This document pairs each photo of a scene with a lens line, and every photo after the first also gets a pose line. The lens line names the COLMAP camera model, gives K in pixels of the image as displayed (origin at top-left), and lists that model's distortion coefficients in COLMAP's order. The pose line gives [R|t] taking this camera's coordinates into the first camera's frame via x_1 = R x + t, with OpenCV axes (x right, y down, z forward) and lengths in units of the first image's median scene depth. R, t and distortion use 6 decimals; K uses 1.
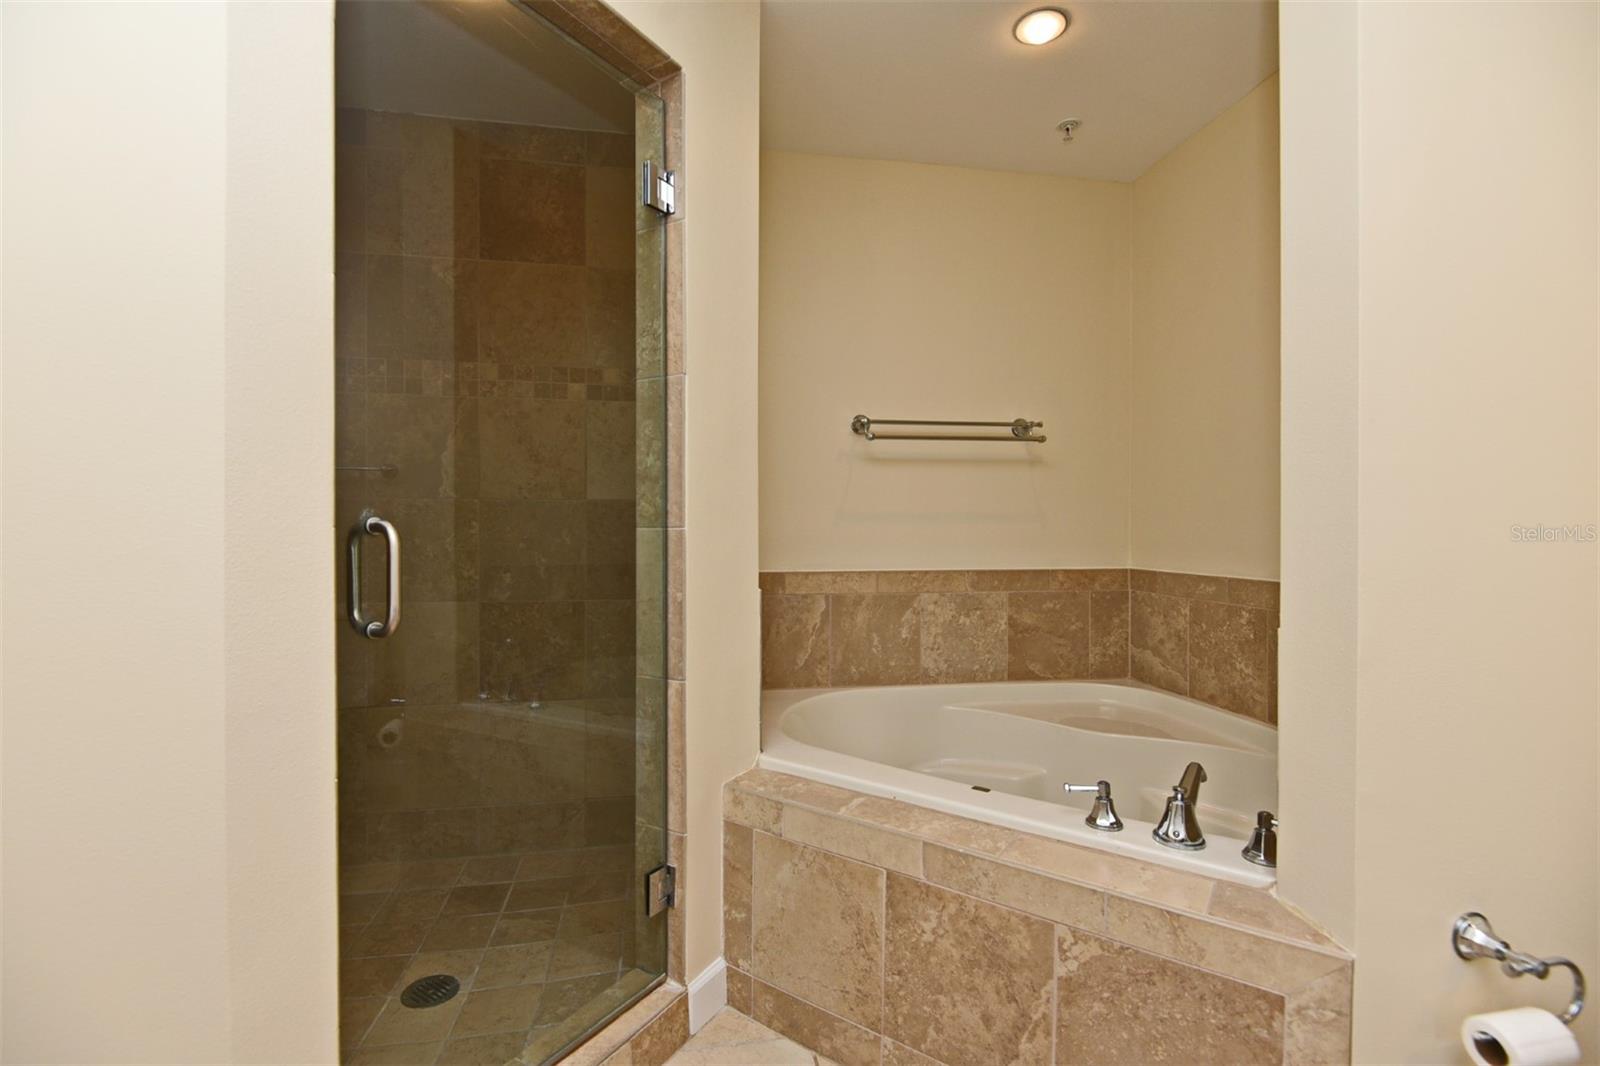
lens RADIAL K [[725.3, 0, 800.0], [0, 725.3, 533.0], [0, 0, 1]] dist [0.008438, -0.011420]
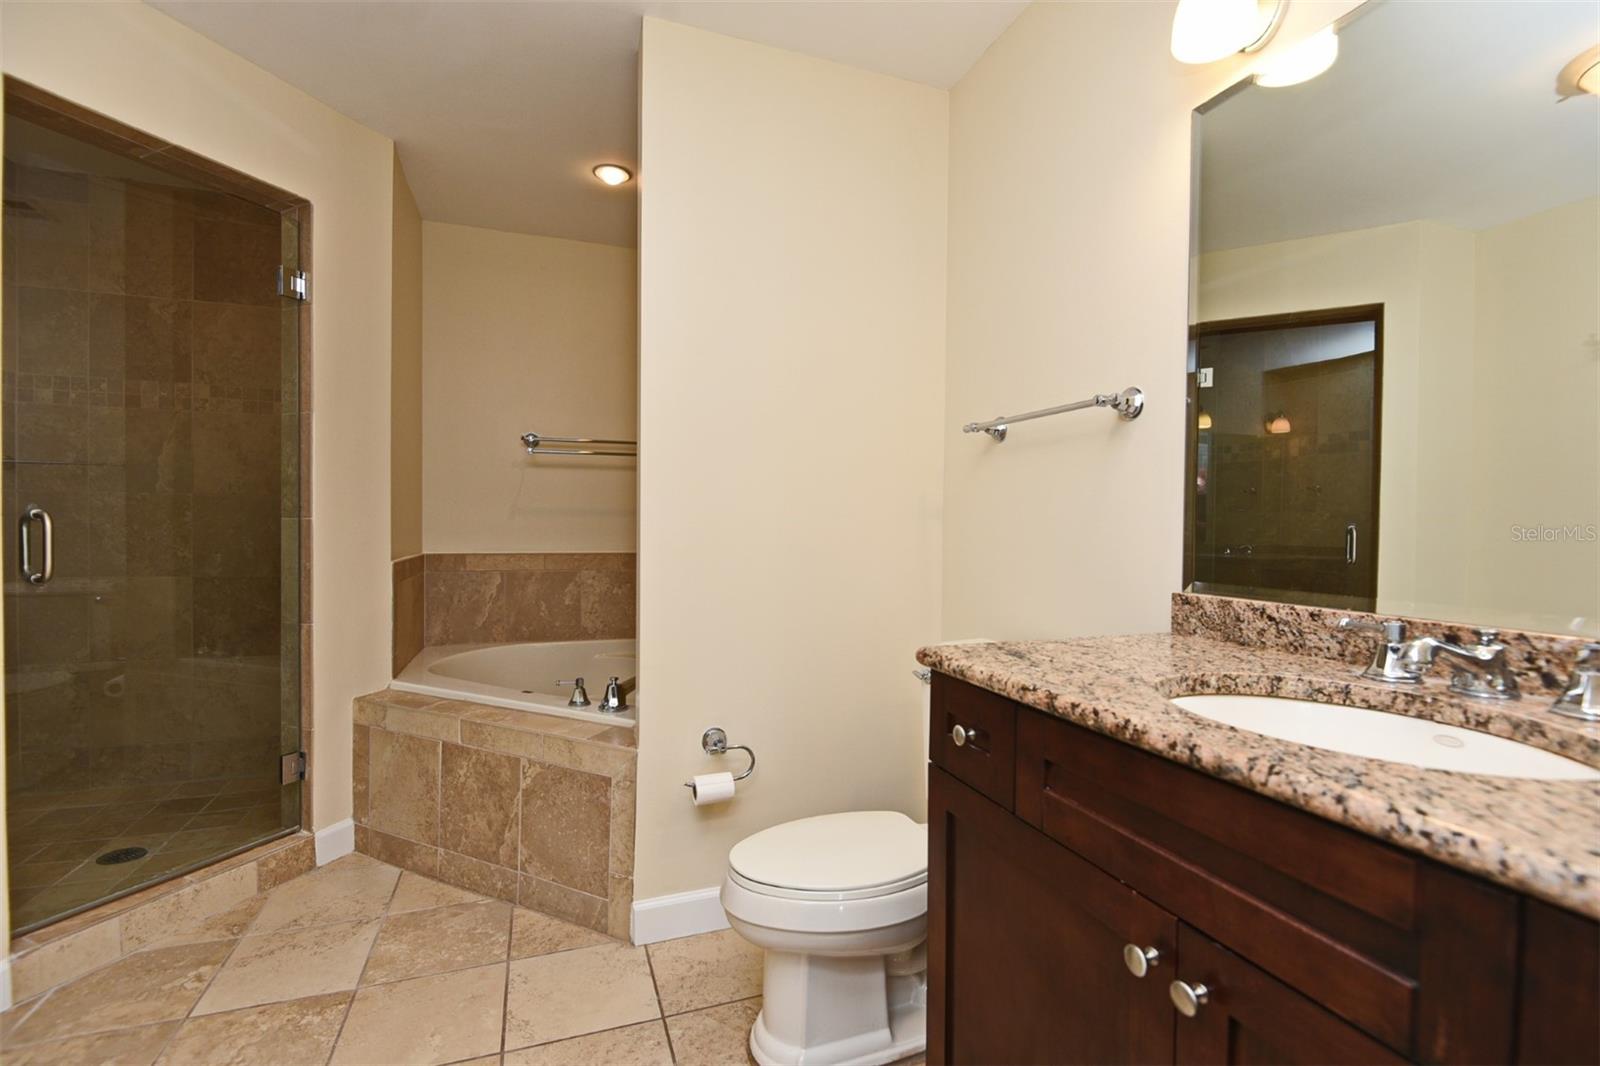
lens RADIAL K [[725.3, 0, 800.0], [0, 725.3, 533.0], [0, 0, 1]] dist [0.008438, -0.011420]
pose [[0.985503, 0.006809, 0.169519, 0.547100], [-0.008339, 0.999931, 0.008313, 0.002452], [-0.169451, -0.009606, 0.985492, -0.585748]]
